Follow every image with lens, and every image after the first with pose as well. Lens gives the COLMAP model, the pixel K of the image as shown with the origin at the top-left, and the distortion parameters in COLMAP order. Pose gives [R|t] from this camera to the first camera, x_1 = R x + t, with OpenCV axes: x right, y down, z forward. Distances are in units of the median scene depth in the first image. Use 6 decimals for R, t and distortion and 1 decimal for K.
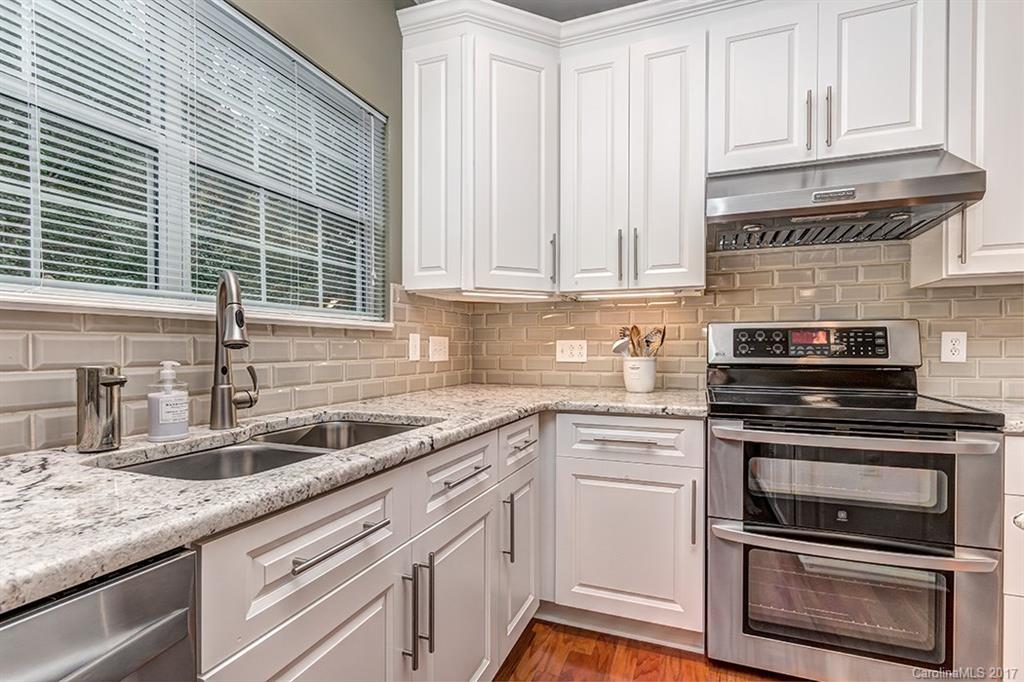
lens RADIAL K [[464.3, 0, 522.9], [0, 464.3, 354.7], [0, 0, 1]] dist [-0.005320, -0.000416]
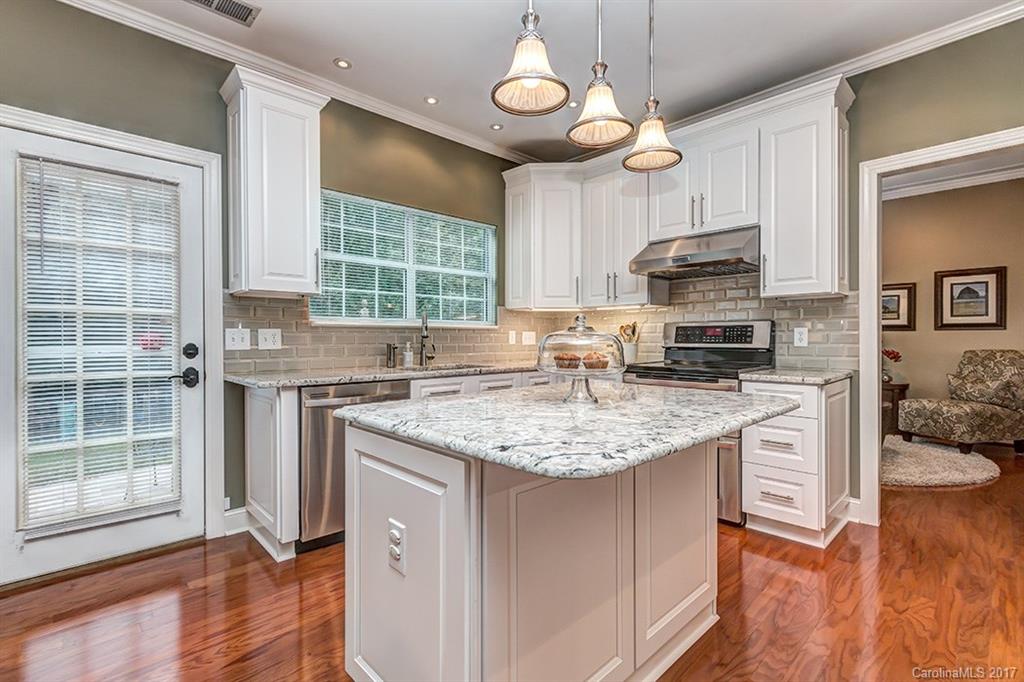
lens RADIAL K [[464.3, 0, 511.1], [0, 464.3, 339.4], [0, 0, 1]] dist [-0.005320, -0.000416]
pose [[0.896119, 0.000570, -0.443814, 0.766497], [-0.006607, 0.999905, -0.012058, 0.018118], [0.443765, 0.013738, 0.896038, -0.921206]]
